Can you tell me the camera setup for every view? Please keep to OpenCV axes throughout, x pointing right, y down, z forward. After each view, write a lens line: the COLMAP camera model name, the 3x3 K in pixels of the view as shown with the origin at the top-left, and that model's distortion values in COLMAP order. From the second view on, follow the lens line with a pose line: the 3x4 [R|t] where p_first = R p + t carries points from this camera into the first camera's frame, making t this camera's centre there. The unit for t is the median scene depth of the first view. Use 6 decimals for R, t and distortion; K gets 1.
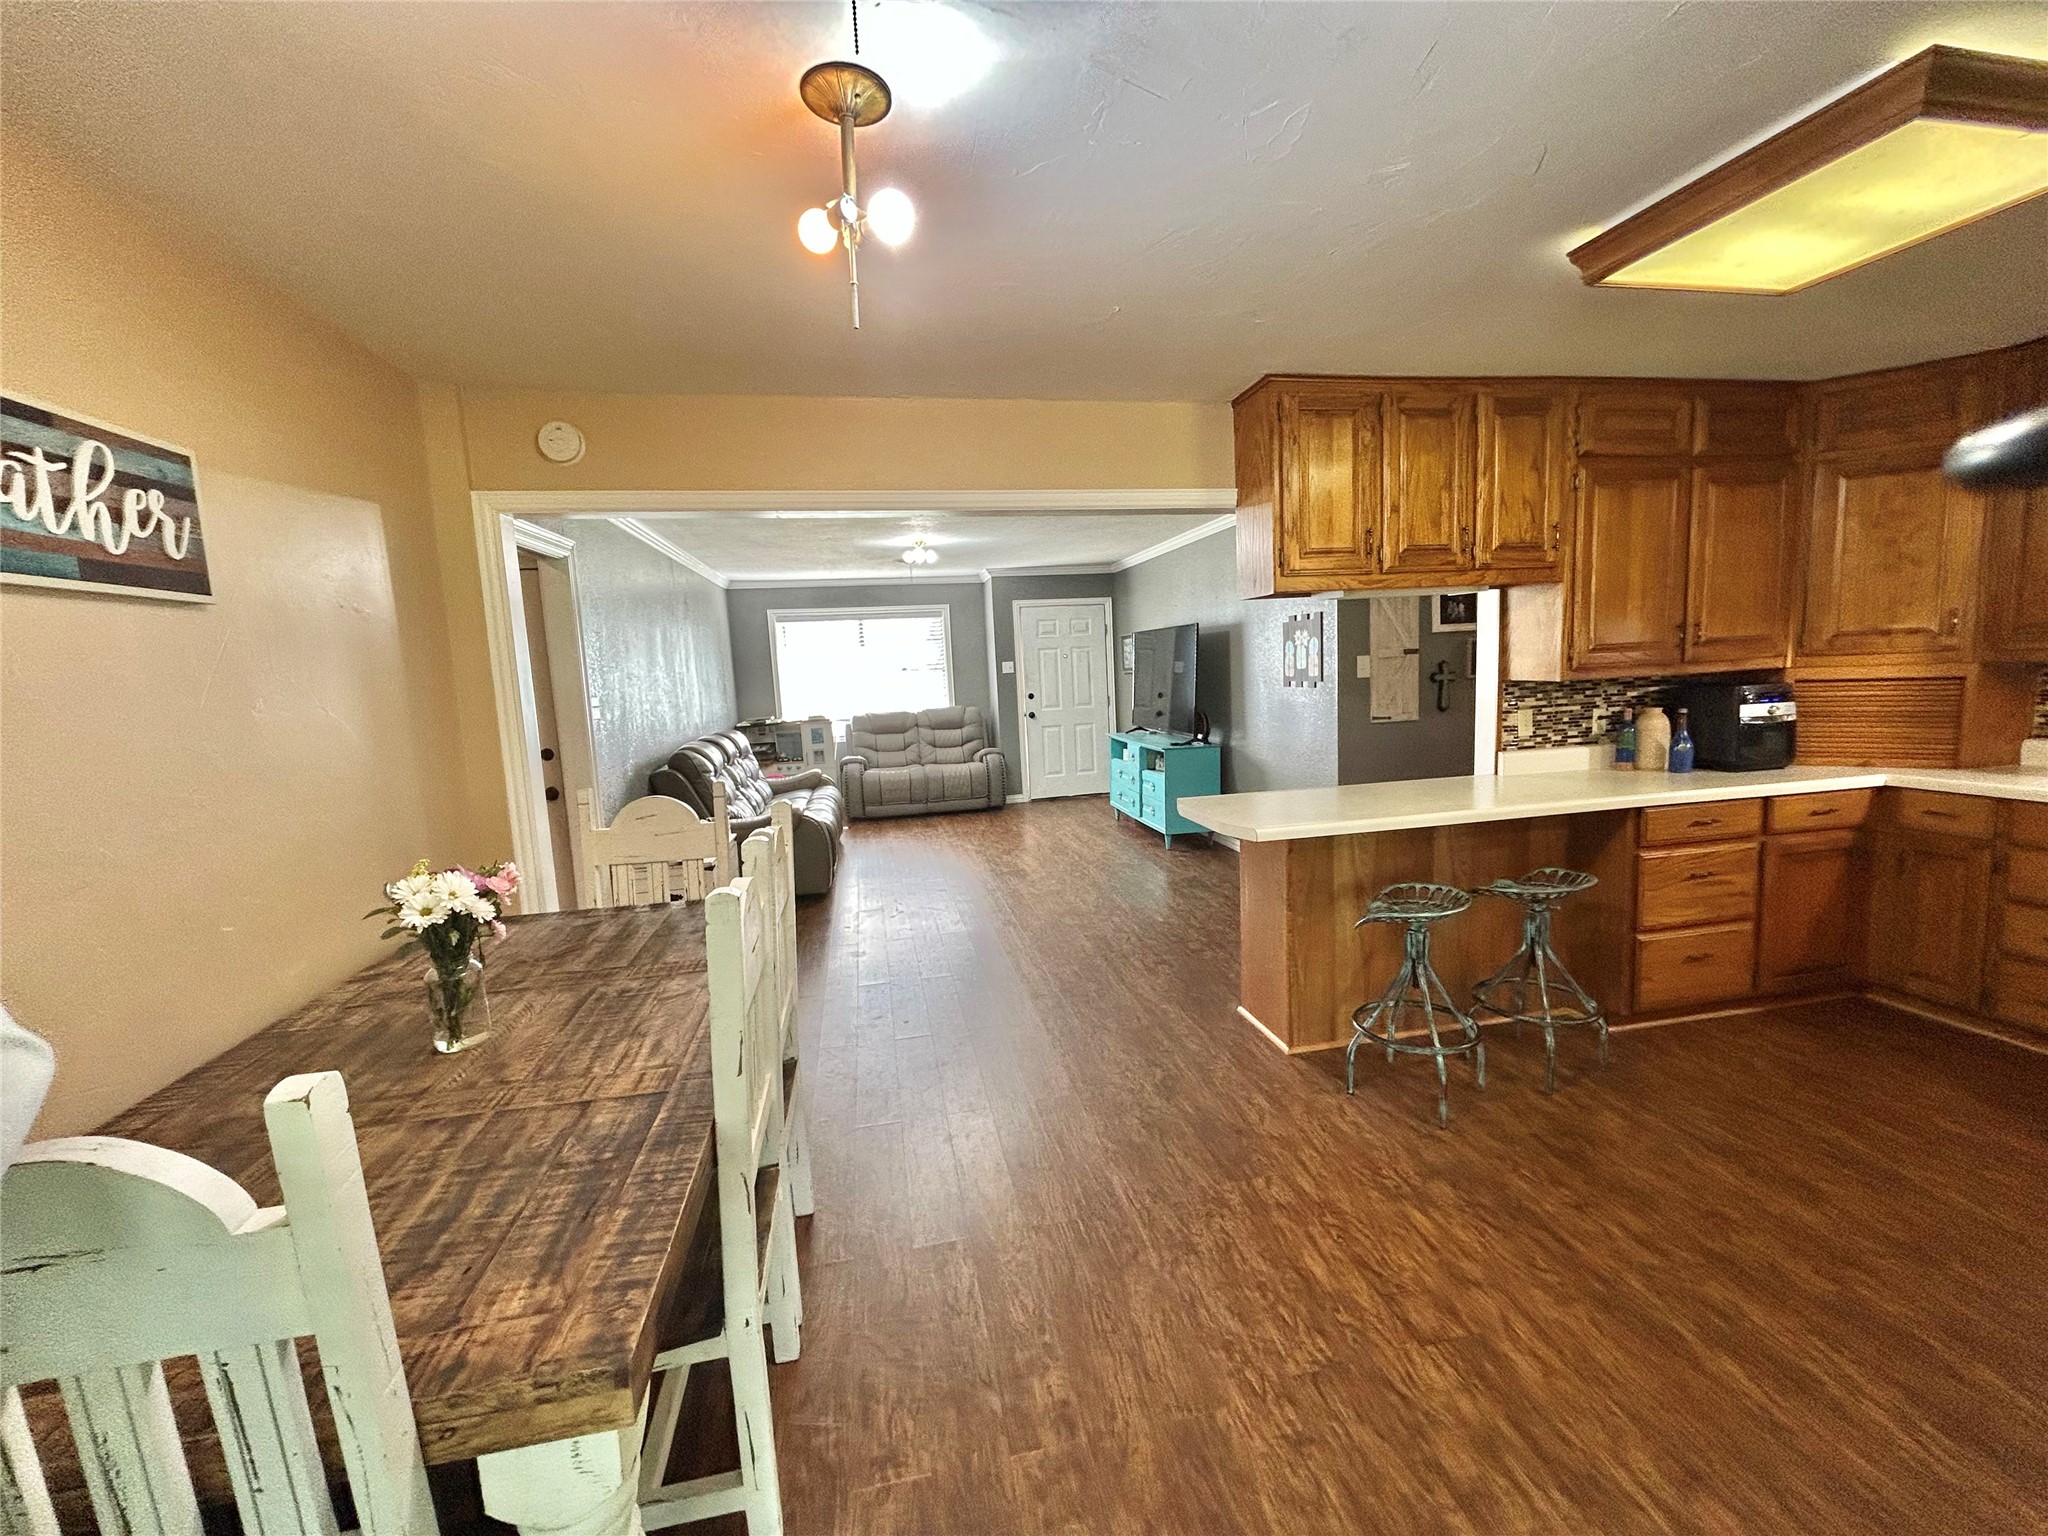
lens RADIAL K [[828.9, 0, 1021.8], [0, 828.9, 764.6], [0, 0, 1]] dist [-0.001498, -0.000483]
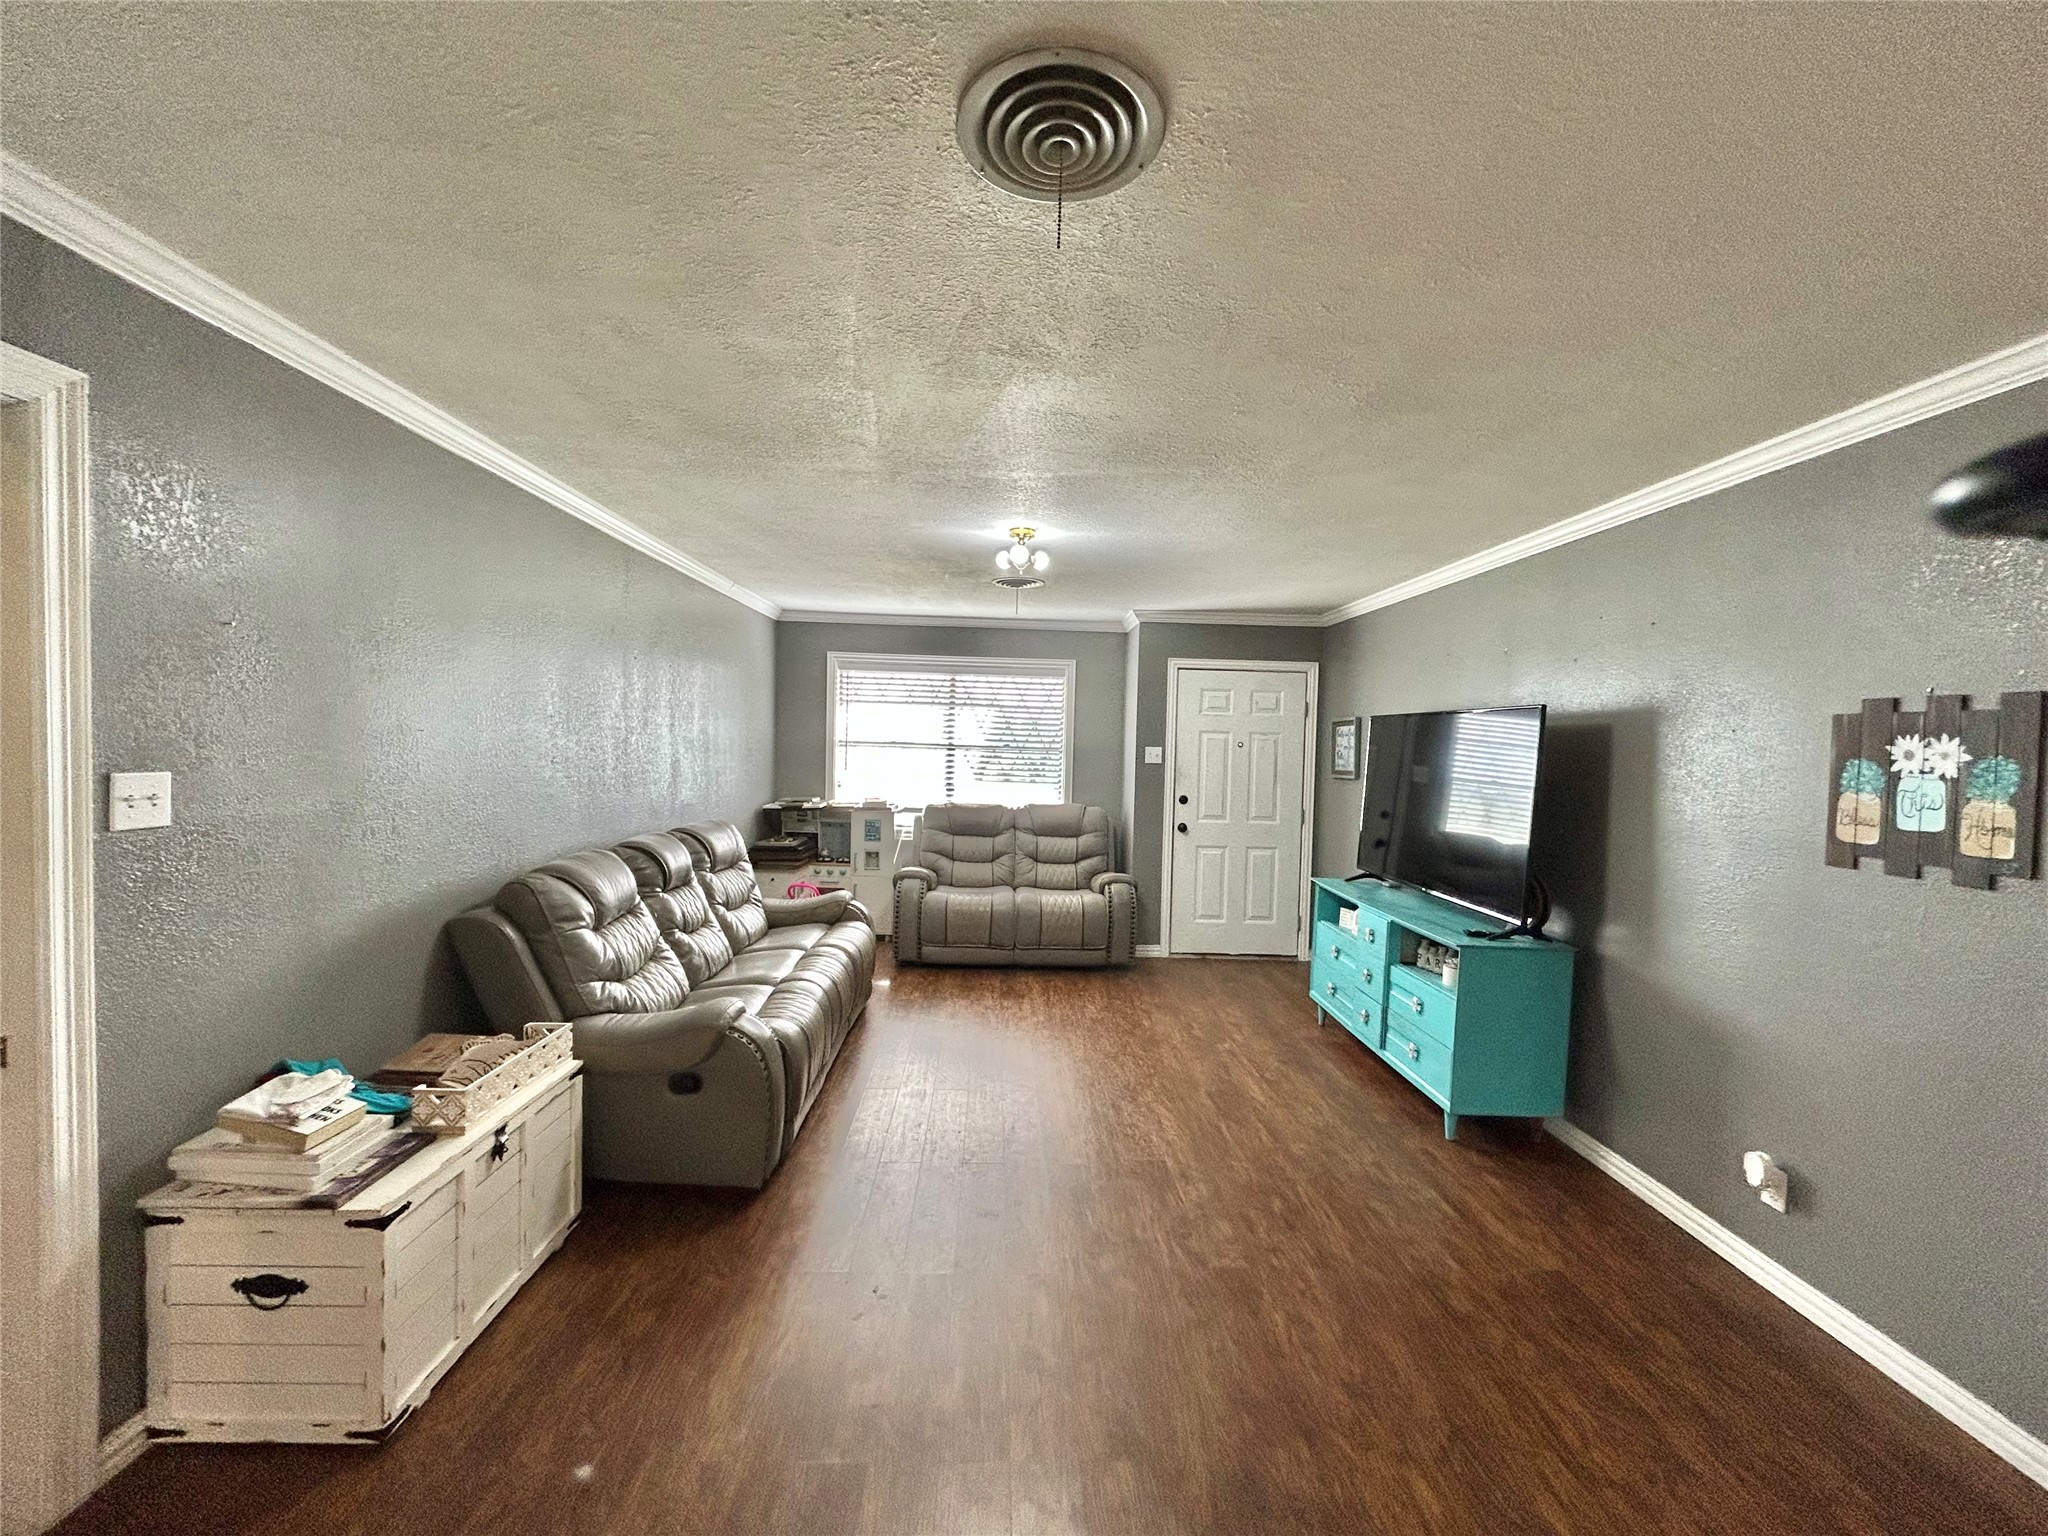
lens RADIAL K [[828.9, 0, 1021.8], [0, 828.9, 764.6], [0, 0, 1]] dist [-0.001498, -0.000483]
pose [[0.984296, 0.079118, -0.157805, -0.025707], [-0.092834, 0.992339, -0.081518, -0.077249], [0.150147, 0.094888, 0.984100, 0.554449]]
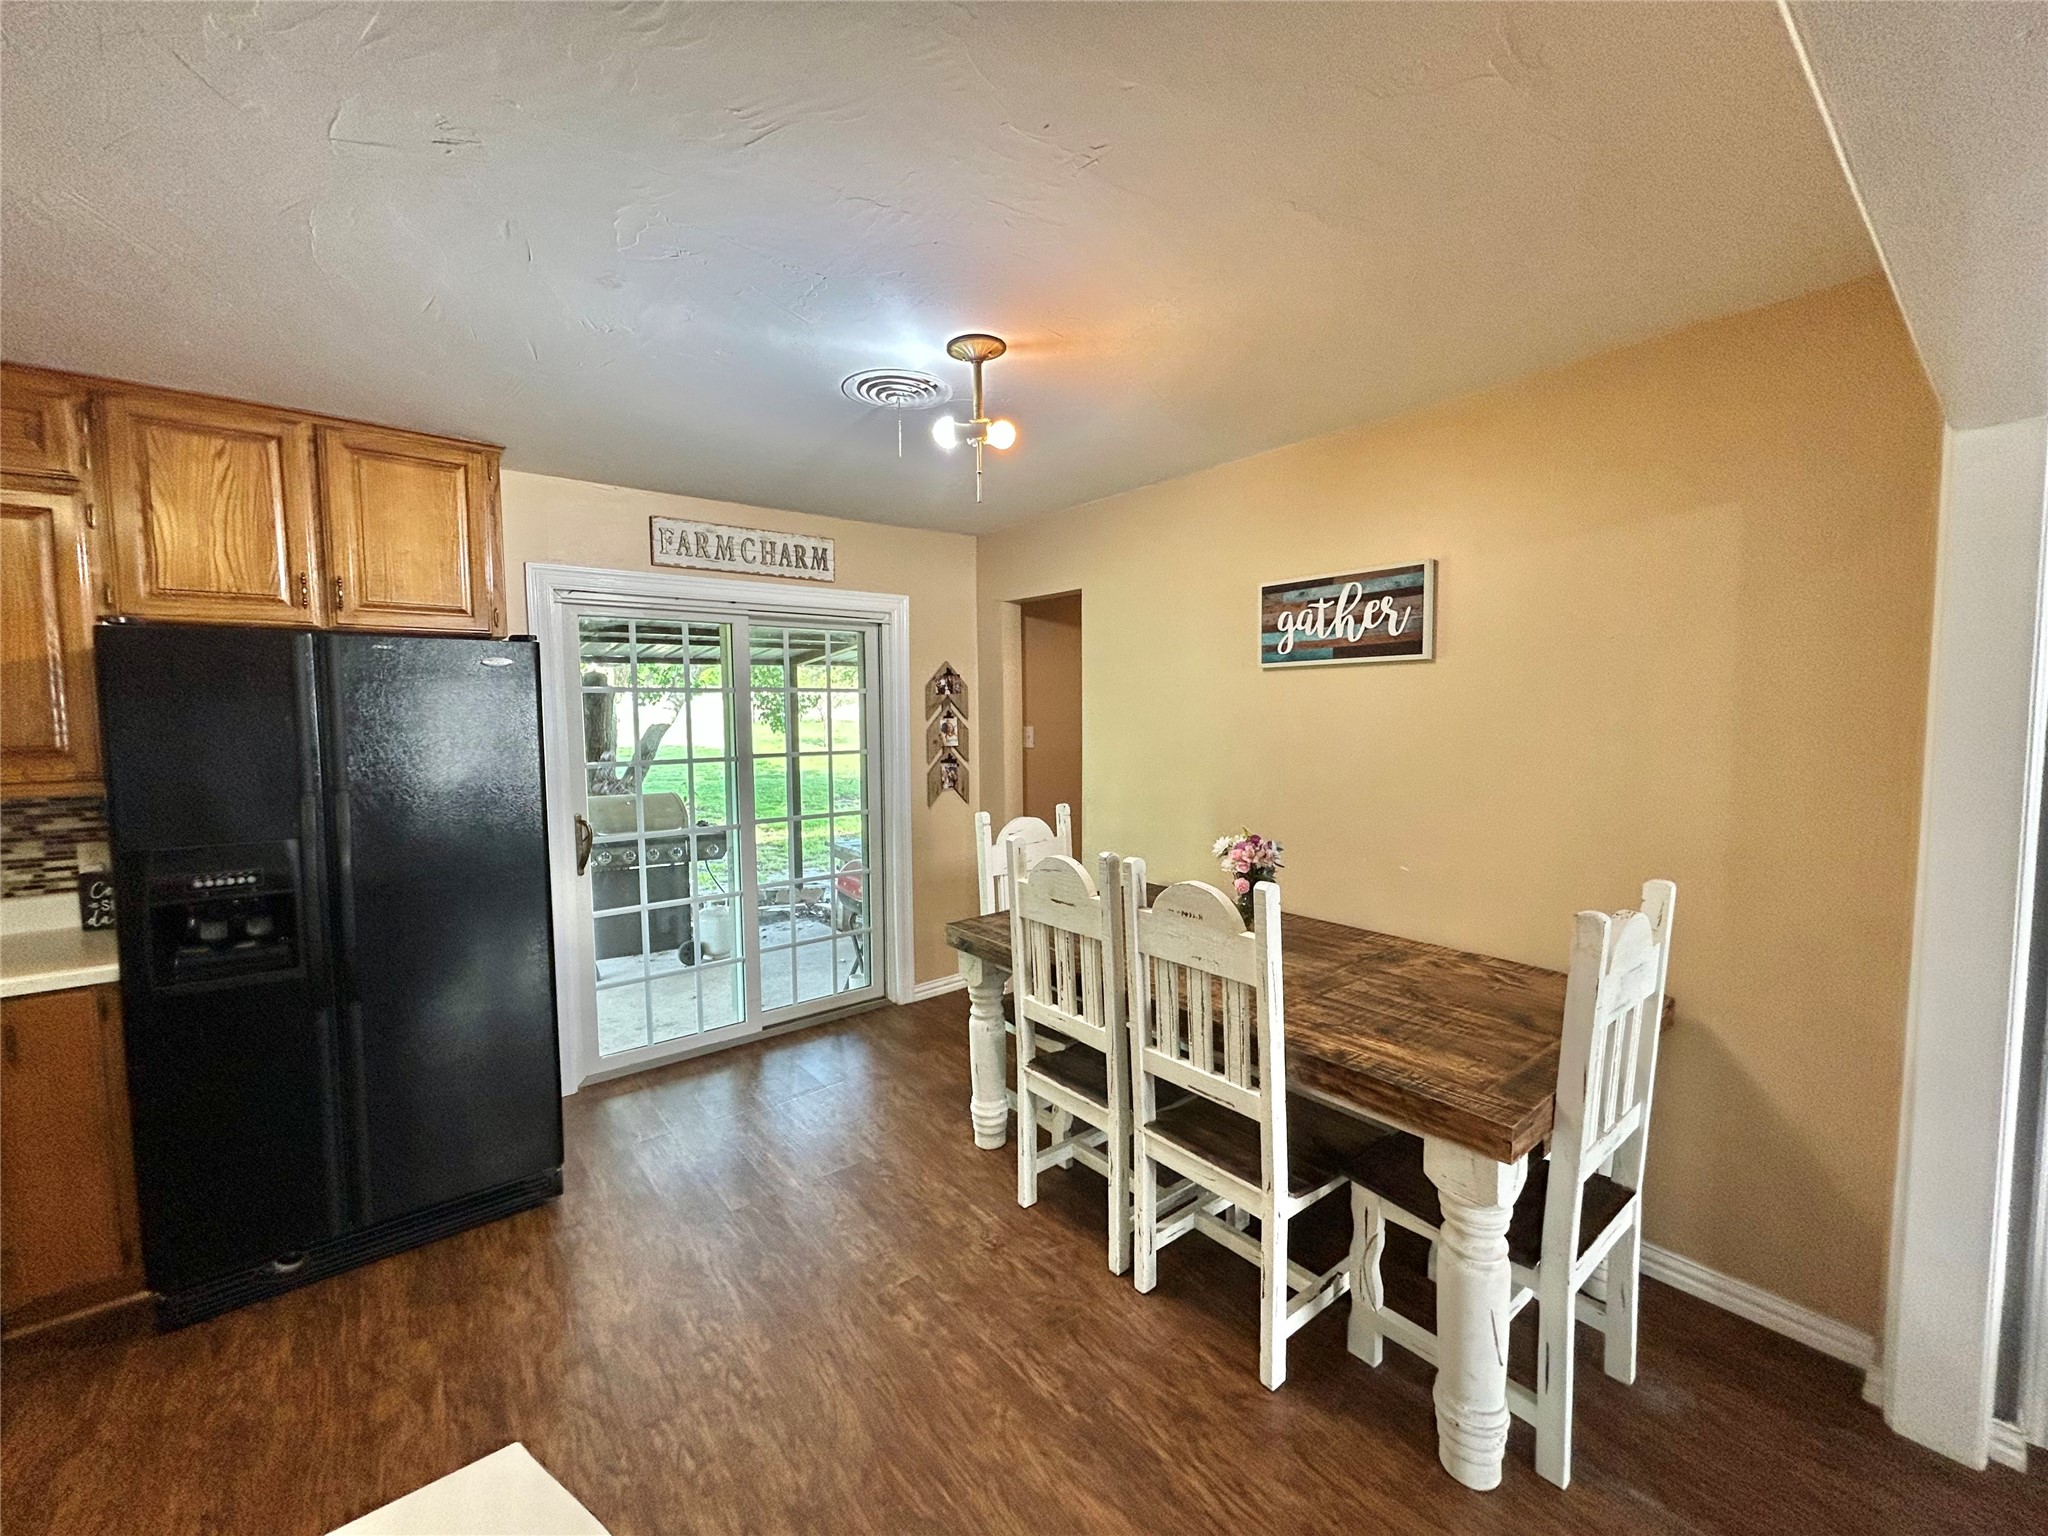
lens RADIAL K [[822.7, 0, 1021.6], [0, 822.7, 764.2], [0, 0, 1]] dist [0.001251, -0.000331]
pose [[-0.882530, 0.086340, -0.462263, 0.129896], [-0.006427, 0.980694, 0.195441, -0.101201], [0.470213, 0.175454, -0.864937, 0.682135]]
